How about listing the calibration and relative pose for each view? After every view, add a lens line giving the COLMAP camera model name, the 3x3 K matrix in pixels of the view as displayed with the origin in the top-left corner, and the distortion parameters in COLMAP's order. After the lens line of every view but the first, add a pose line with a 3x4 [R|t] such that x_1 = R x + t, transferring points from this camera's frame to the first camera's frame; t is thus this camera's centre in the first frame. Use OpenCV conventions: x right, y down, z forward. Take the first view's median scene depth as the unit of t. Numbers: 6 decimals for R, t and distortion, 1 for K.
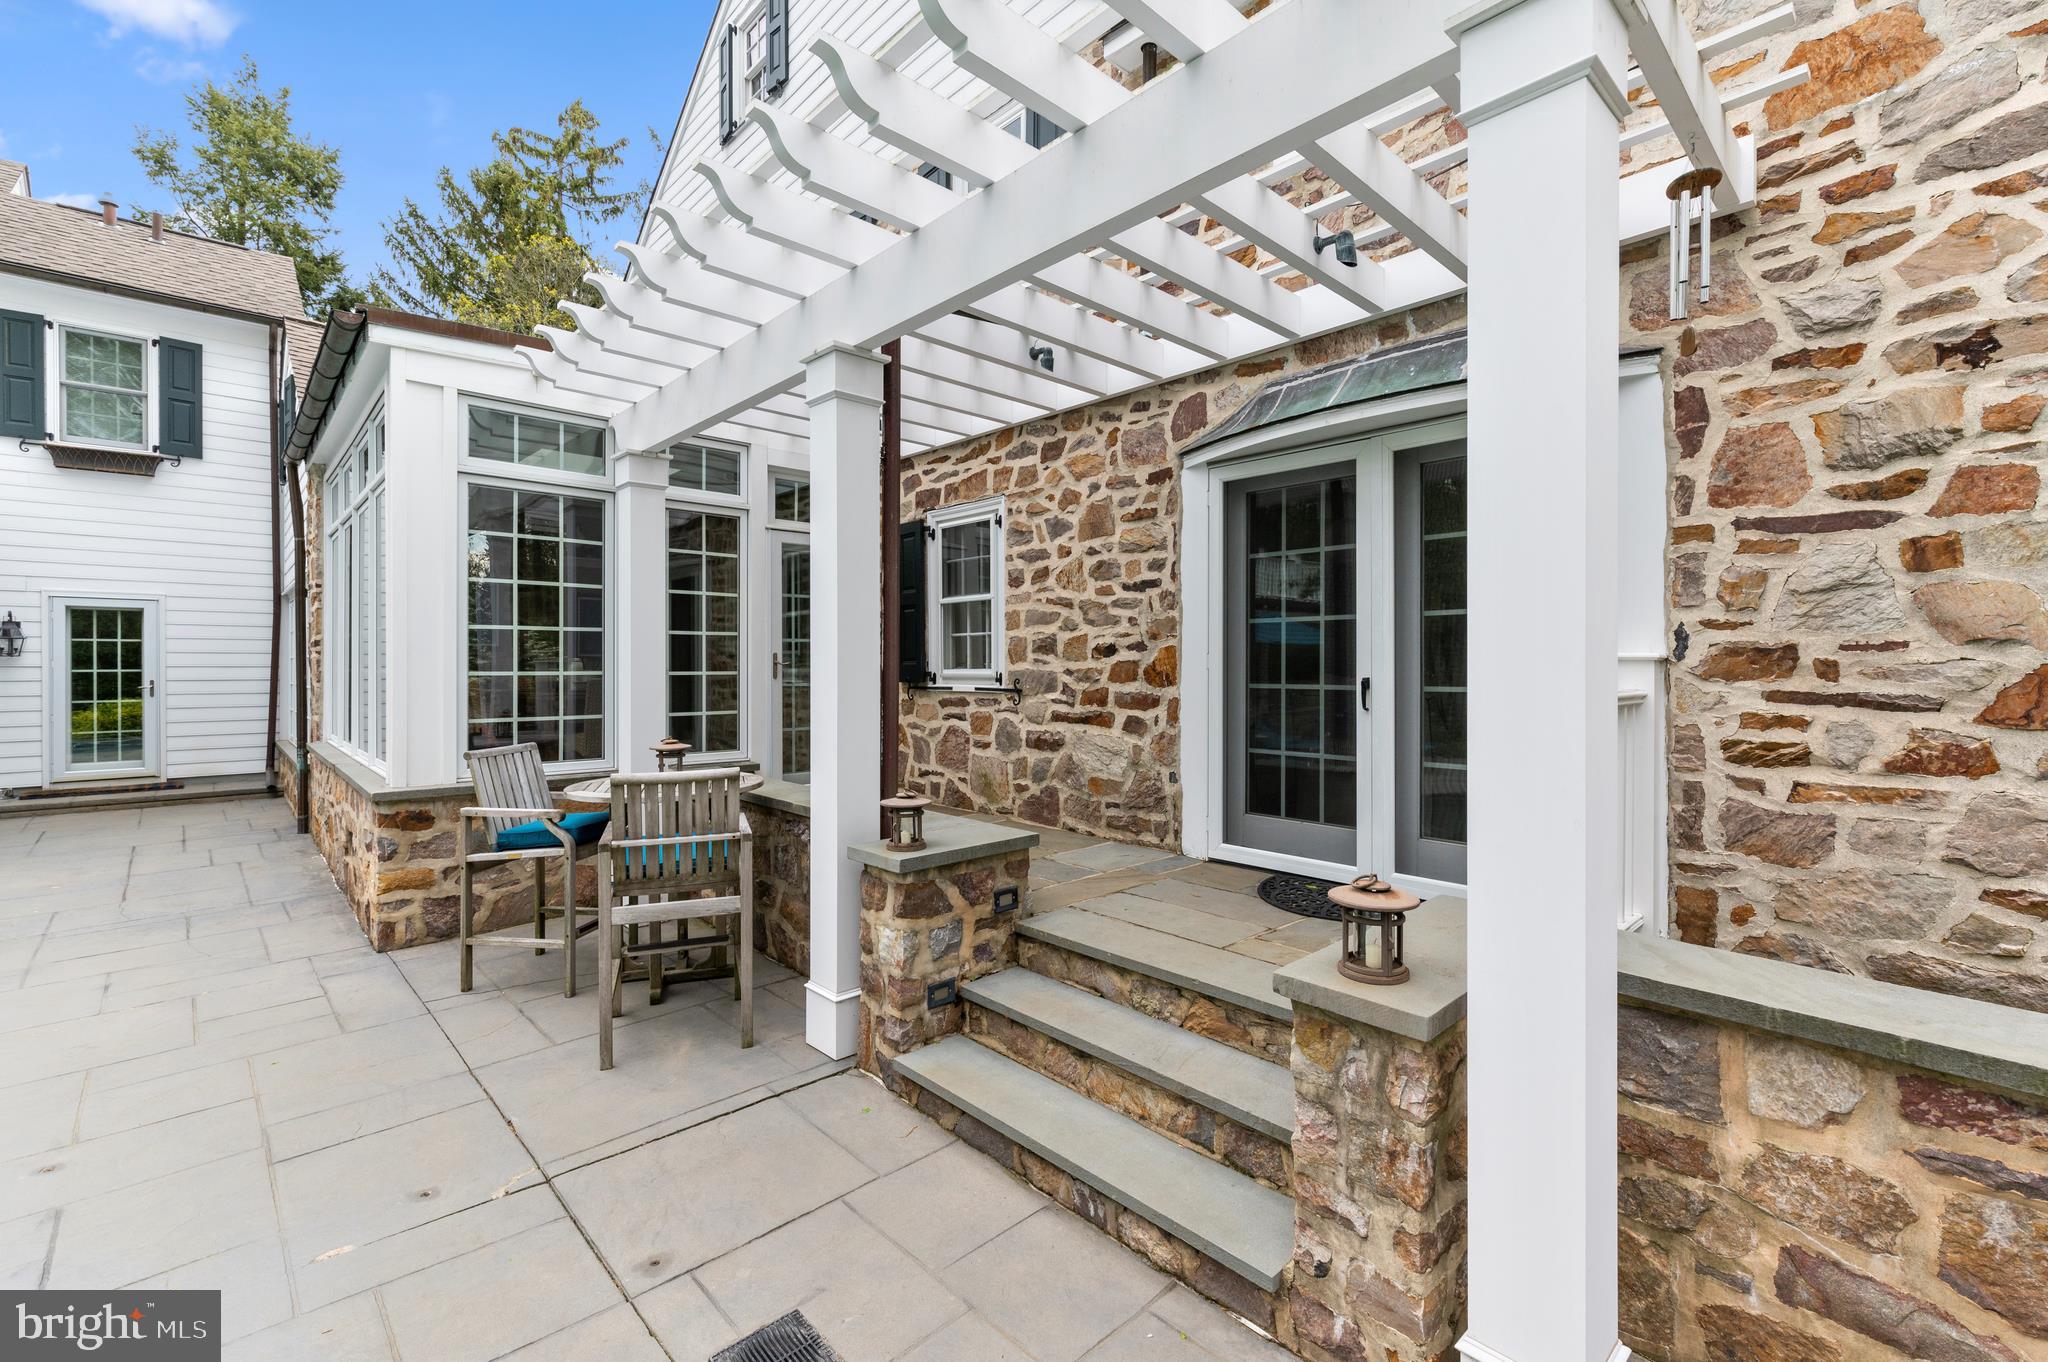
lens RADIAL K [[883.9, 0, 1033.1], [0, 883.9, 669.6], [0, 0, 1]] dist [0.002629, 0.000496]
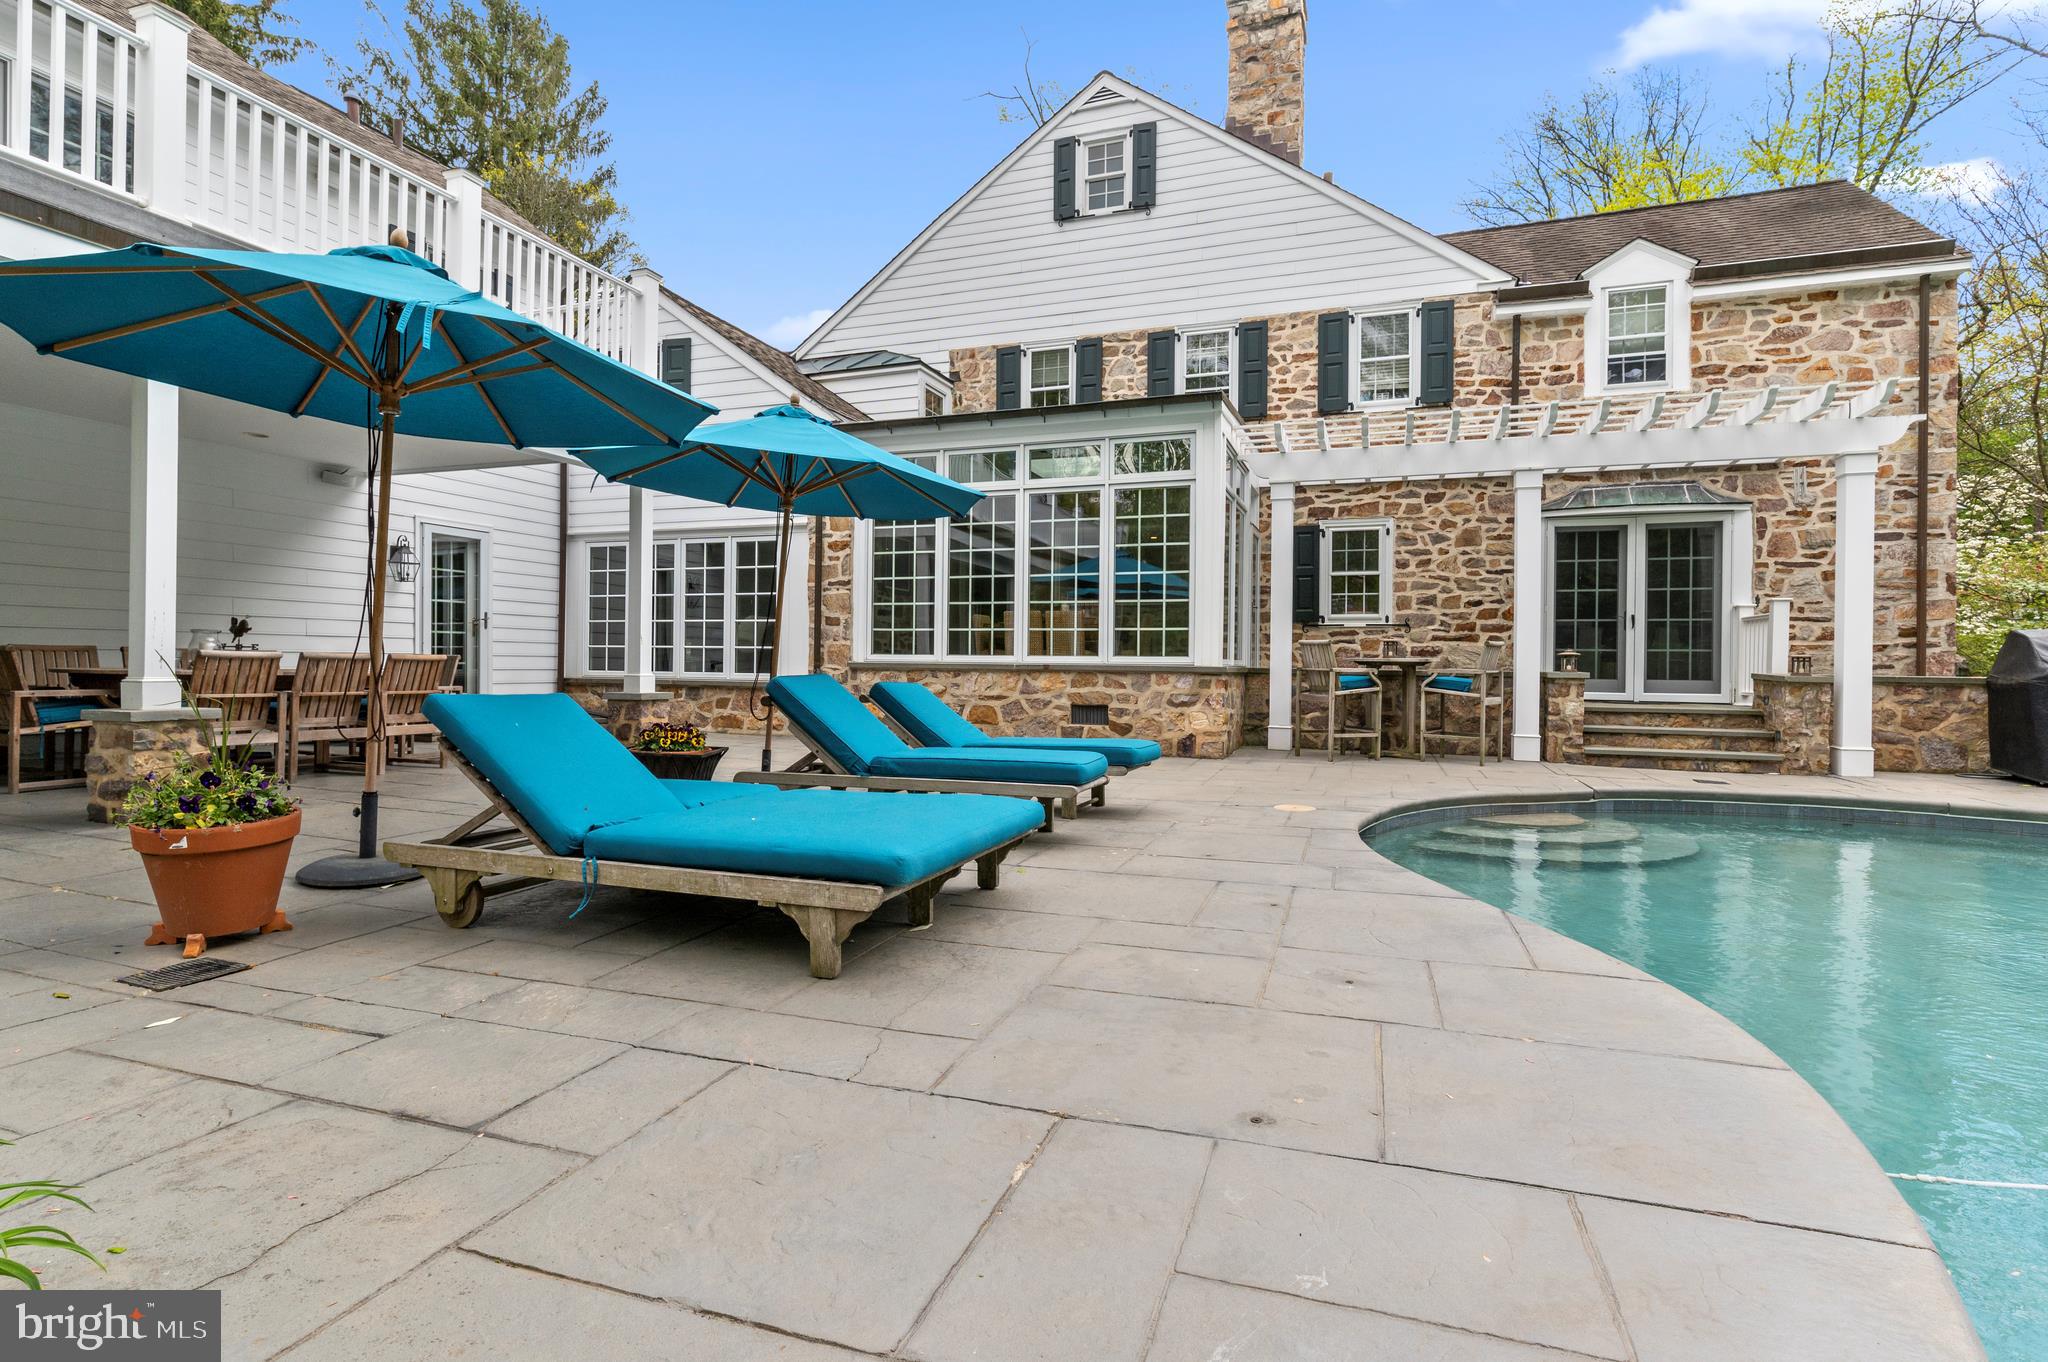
lens RADIAL K [[1002.1, 0, 1021.0], [0, 1002.1, 669.8], [0, 0, 1]] dist [0.001698, 0.000353]
pose [[0.889582, 0.007904, 0.456707, -1.747047], [-0.009034, 0.999959, 0.000291, 0.128374], [-0.456687, -0.004385, 0.889617, -0.508468]]
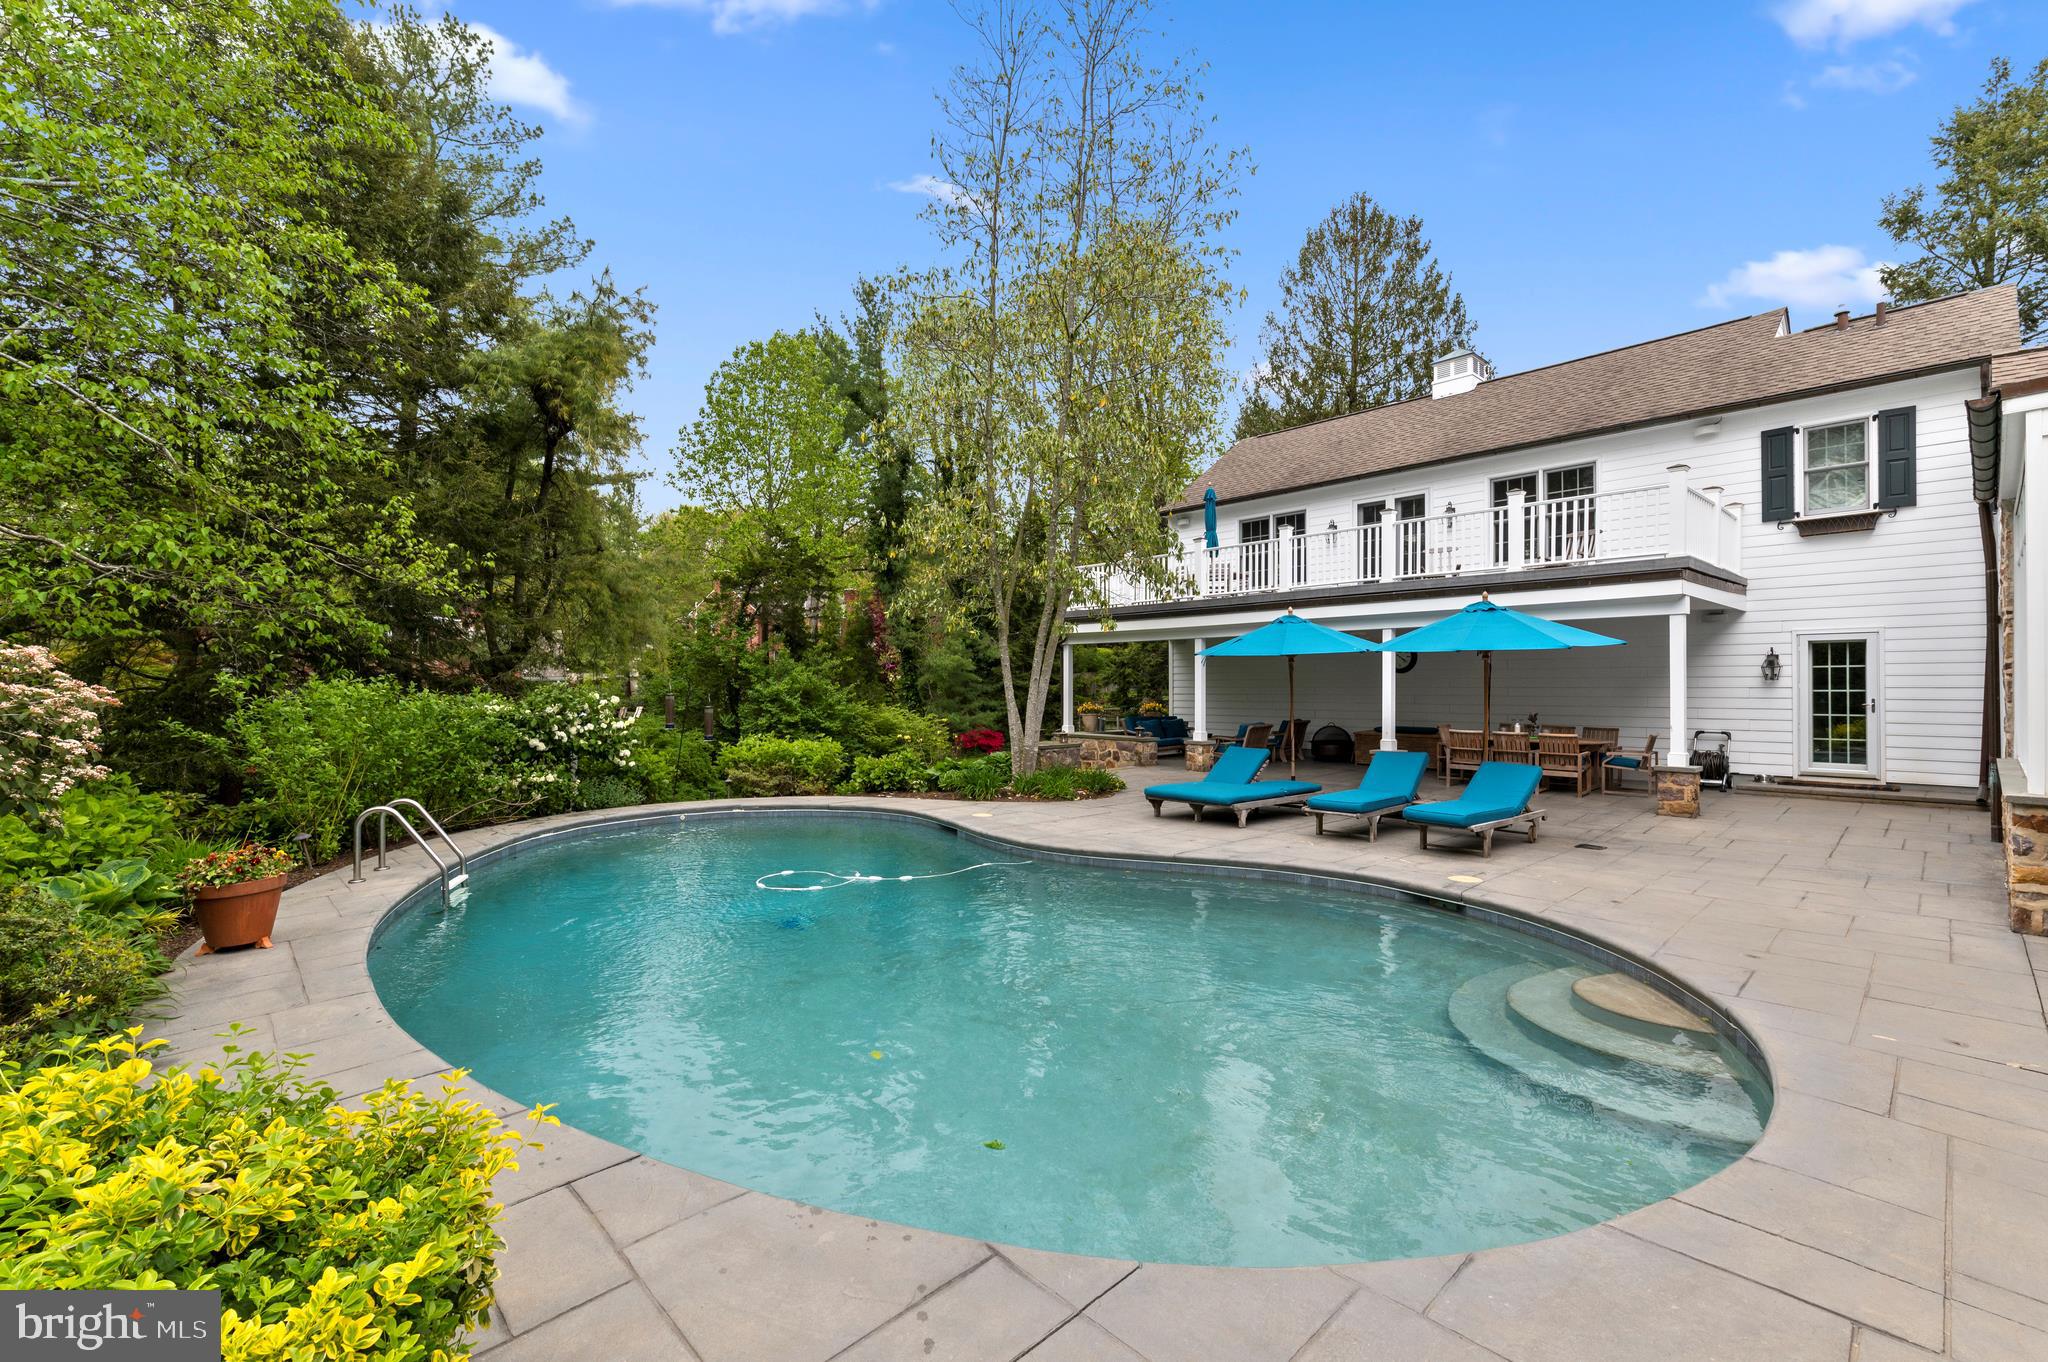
lens RADIAL K [[883.9, 0, 1022.1], [0, 883.9, 678.6], [0, 0, 1]] dist [0.002629, 0.000496]
pose [[-0.004872, -0.008843, -0.999949, 0.384384], [-0.003599, 0.999955, -0.008825, -0.001019], [0.999982, 0.003555, -0.004904, -0.266159]]
